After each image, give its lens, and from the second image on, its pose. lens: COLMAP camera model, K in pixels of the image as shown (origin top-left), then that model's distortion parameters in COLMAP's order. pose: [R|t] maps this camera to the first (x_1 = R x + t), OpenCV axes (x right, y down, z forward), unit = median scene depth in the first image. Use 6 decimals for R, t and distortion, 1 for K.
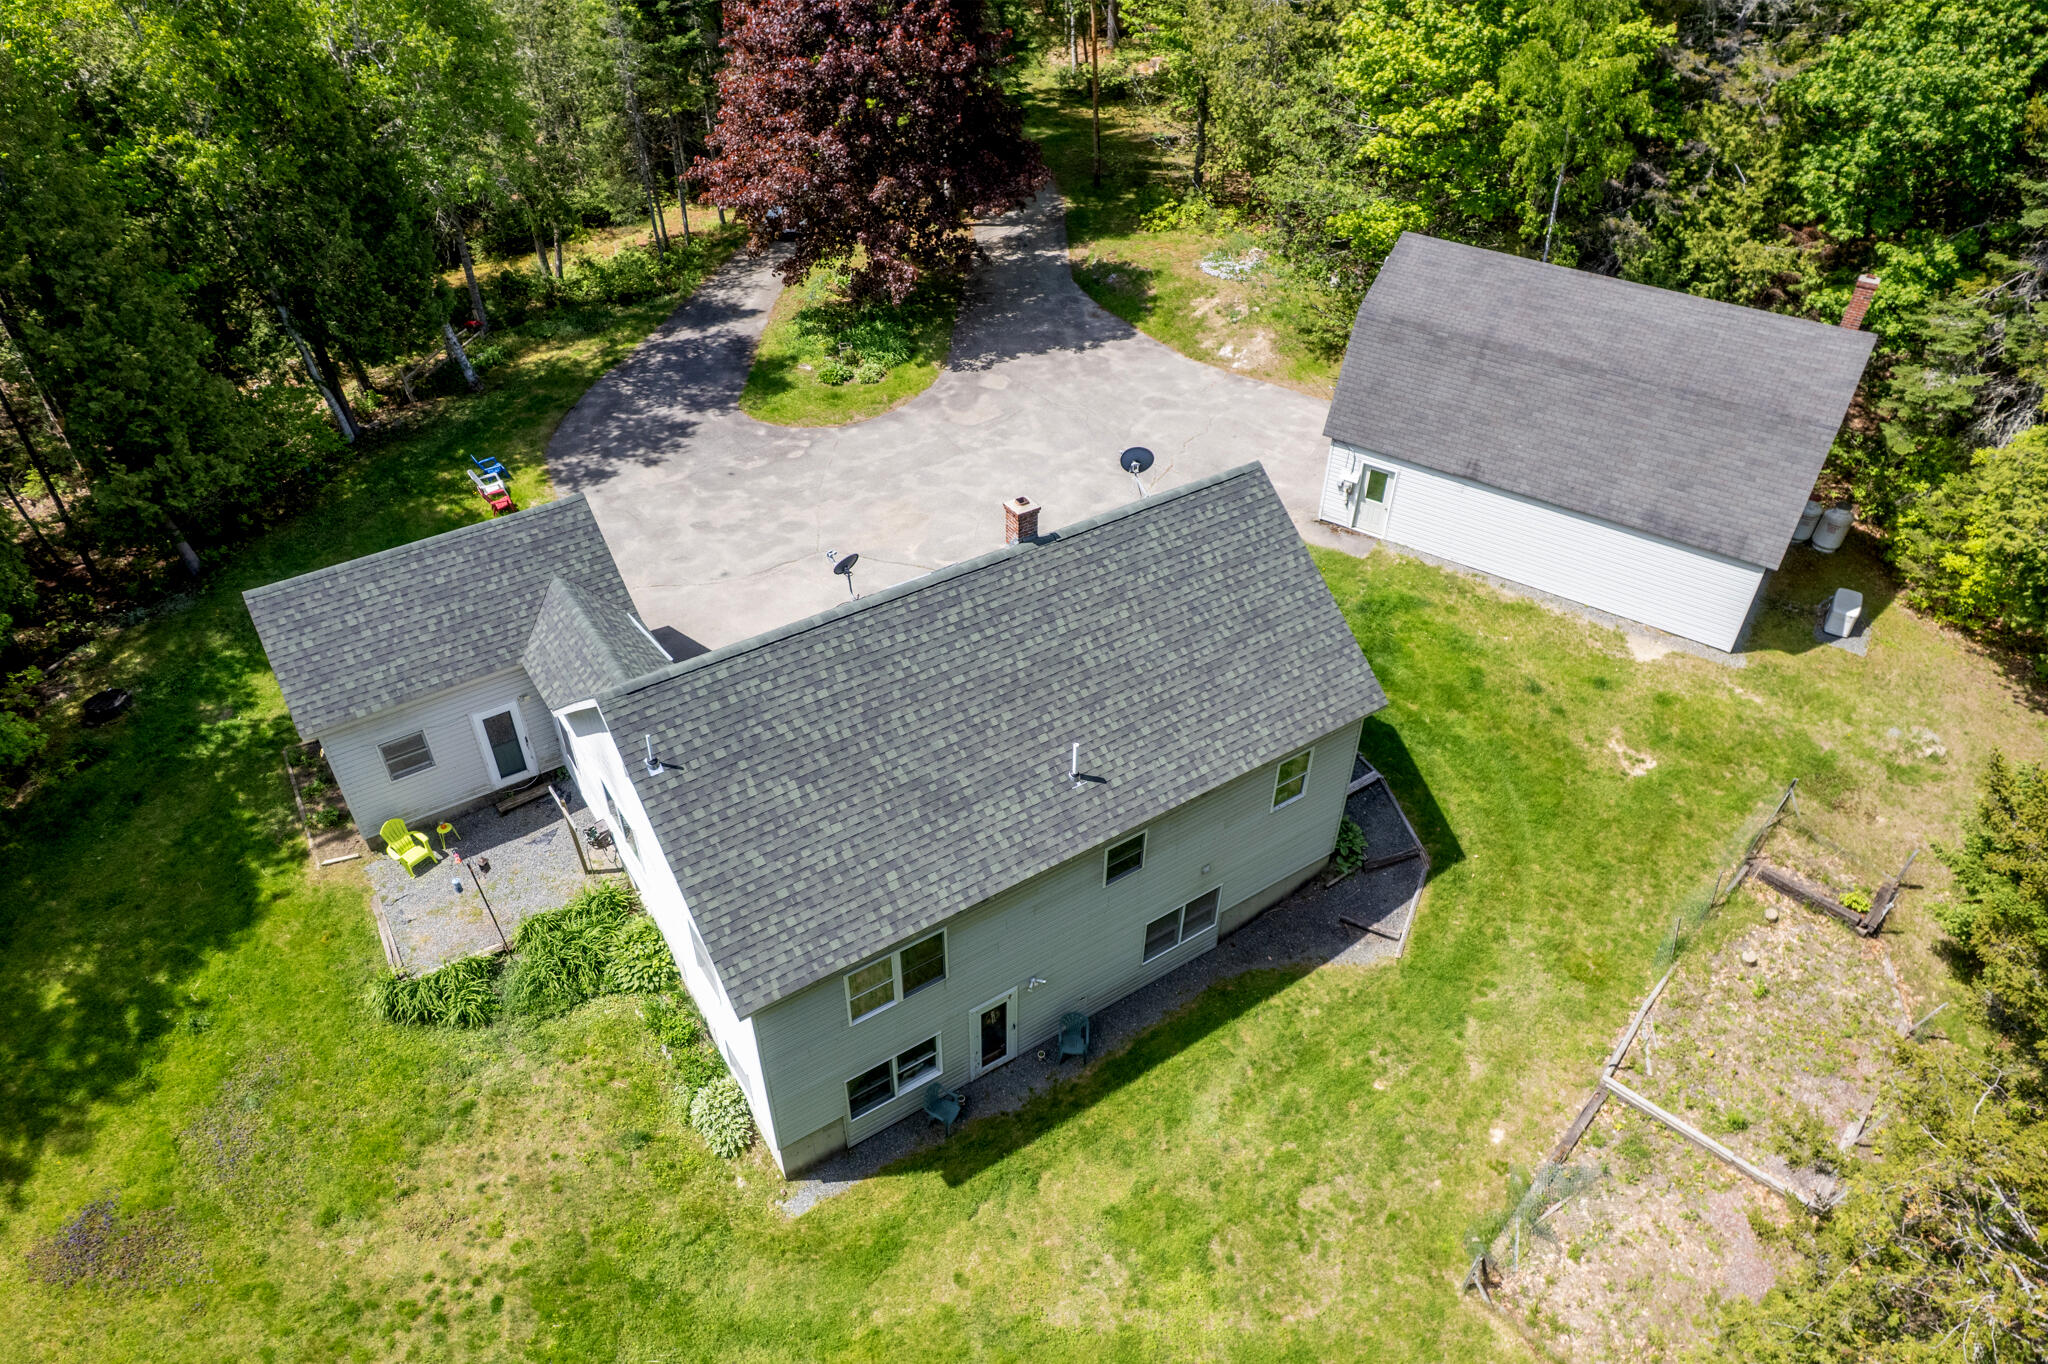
lens RADIAL K [[1344.9, 0, 1019.5], [0, 1344.9, 690.8], [0, 0, 1]] dist [-0.093262, 0.079454]
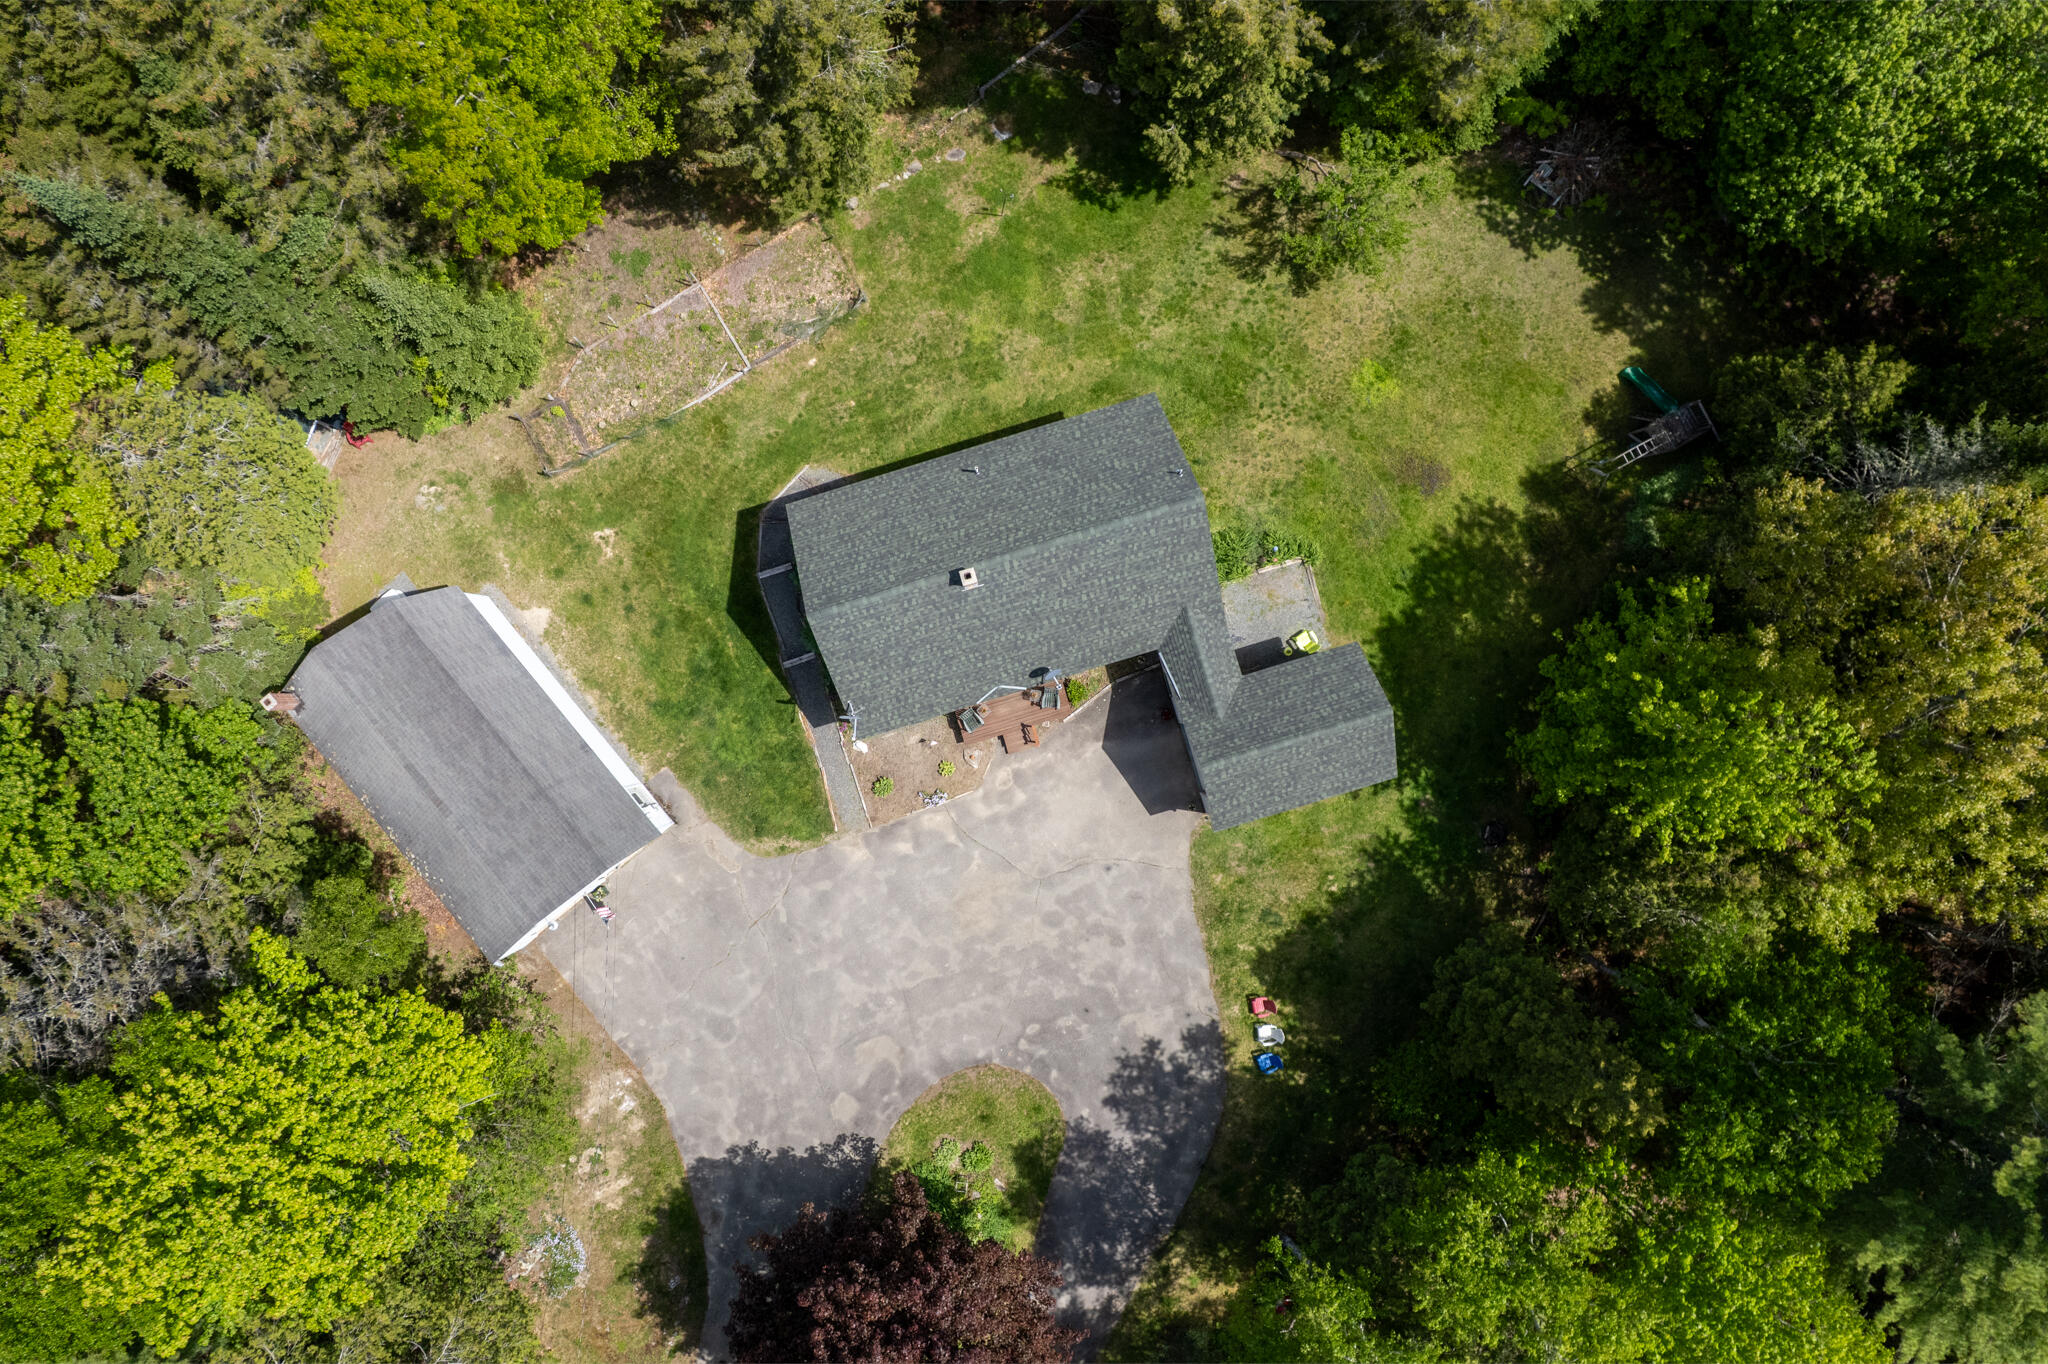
lens RADIAL K [[1332.4, 0, 1025.0], [0, 1332.4, 689.4], [0, 0, 1]] dist [-0.082449, 0.075474]
pose [[-0.957957, -0.286706, -0.010914, -0.086606], [0.172260, -0.605153, 0.777249, -1.443475], [-0.229447, 0.742691, 0.629098, -0.027192]]
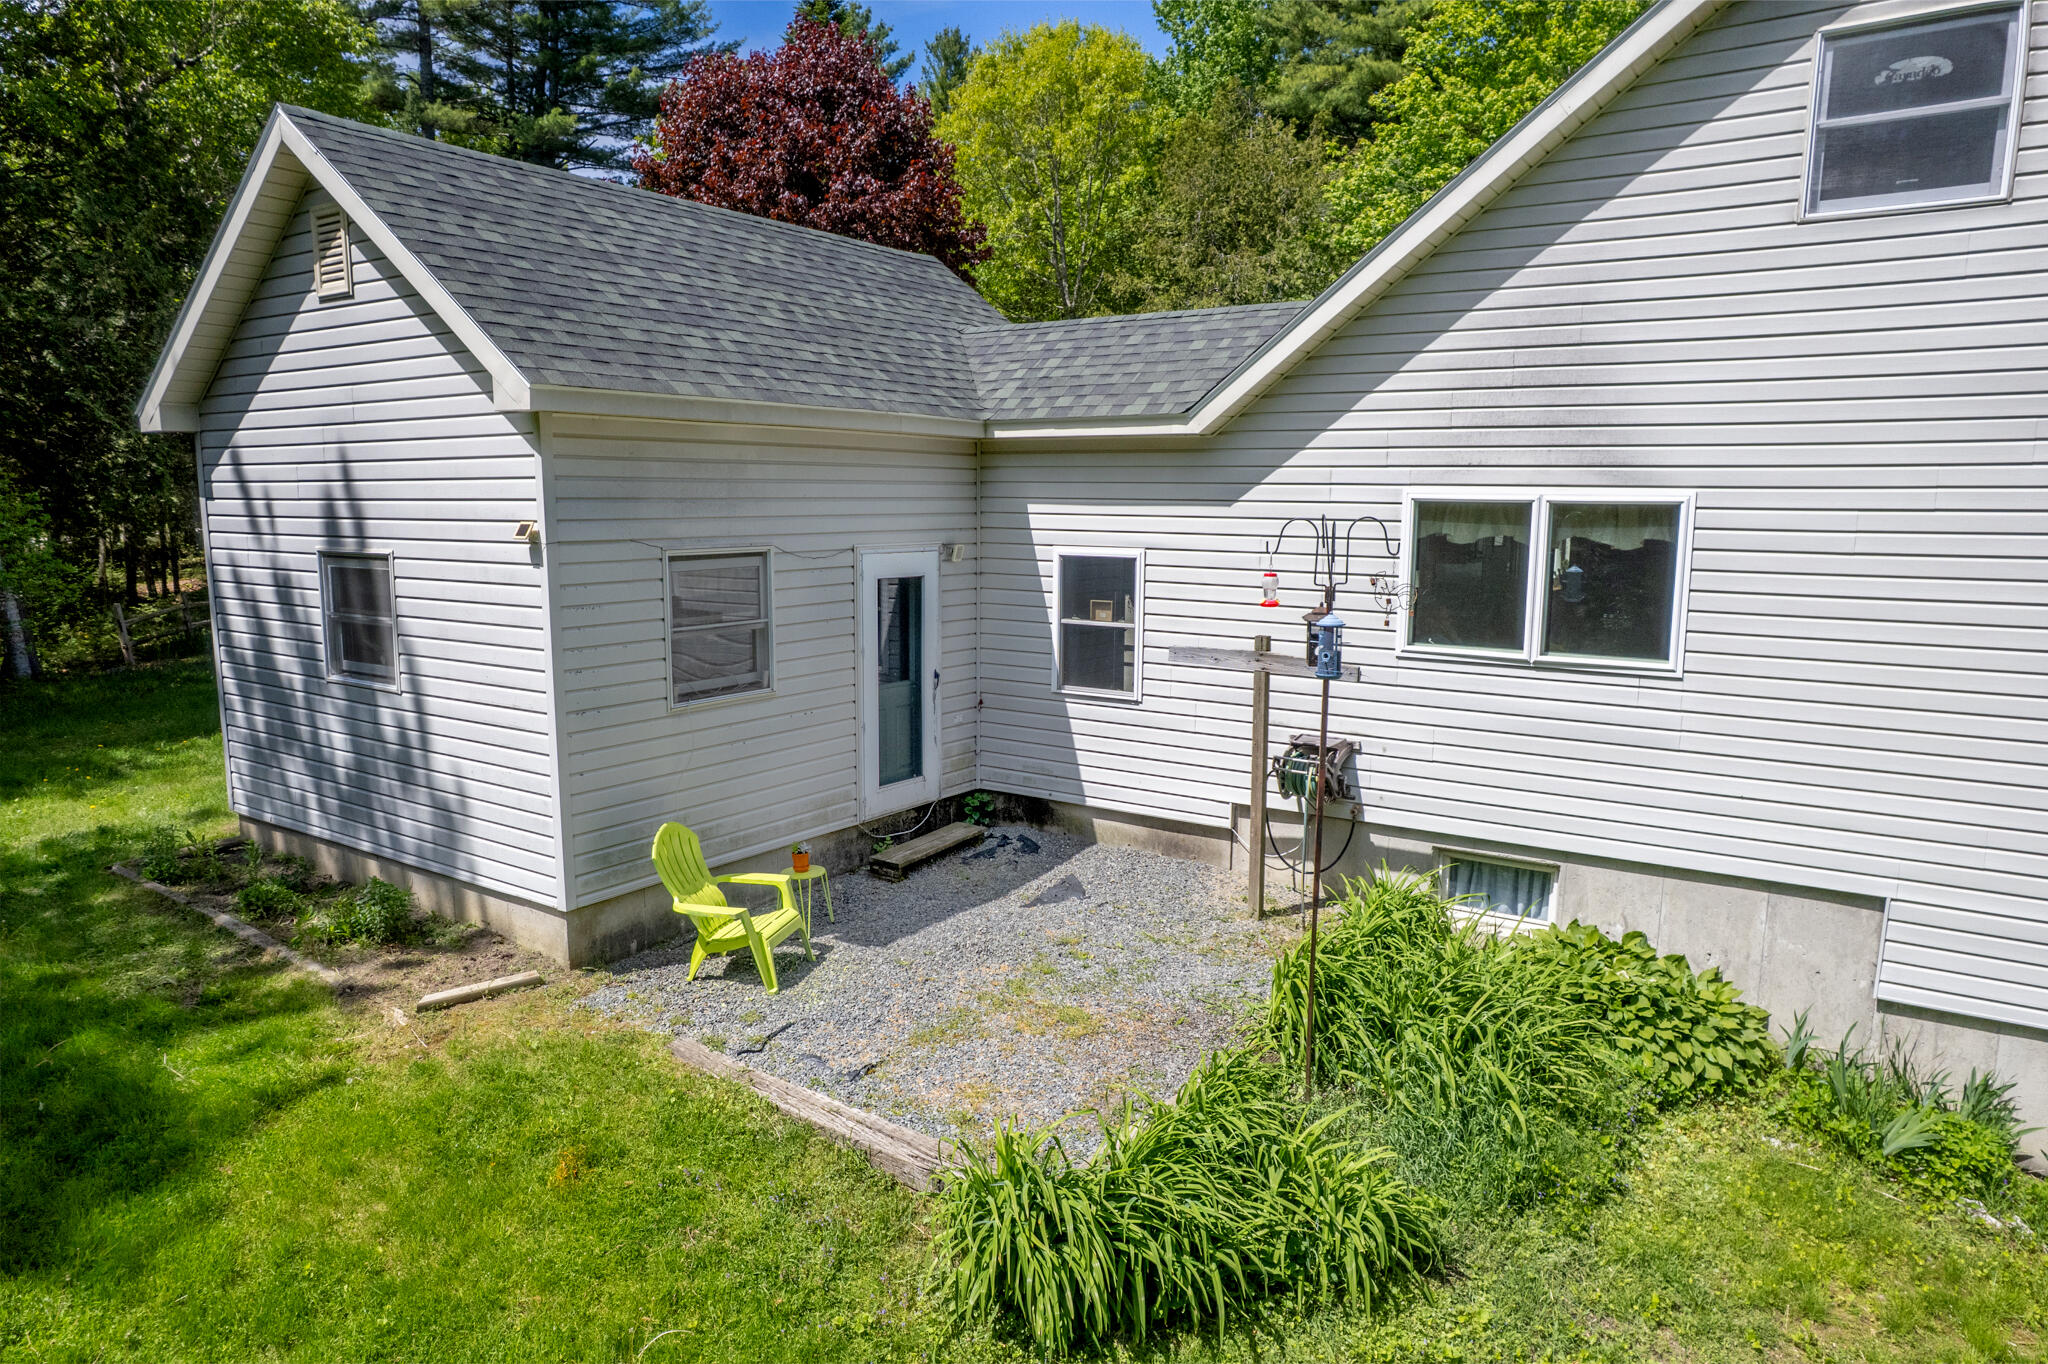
lens RADIAL K [[1332.4, 0, 1025.0], [0, 1332.4, 689.4], [0, 0, 1]] dist [-0.082449, 0.075474]
pose [[0.925379, -0.055437, 0.374968, -0.518169], [0.232507, 0.864295, -0.446021, 0.230441], [-0.299357, 0.499921, 0.812690, 0.710337]]
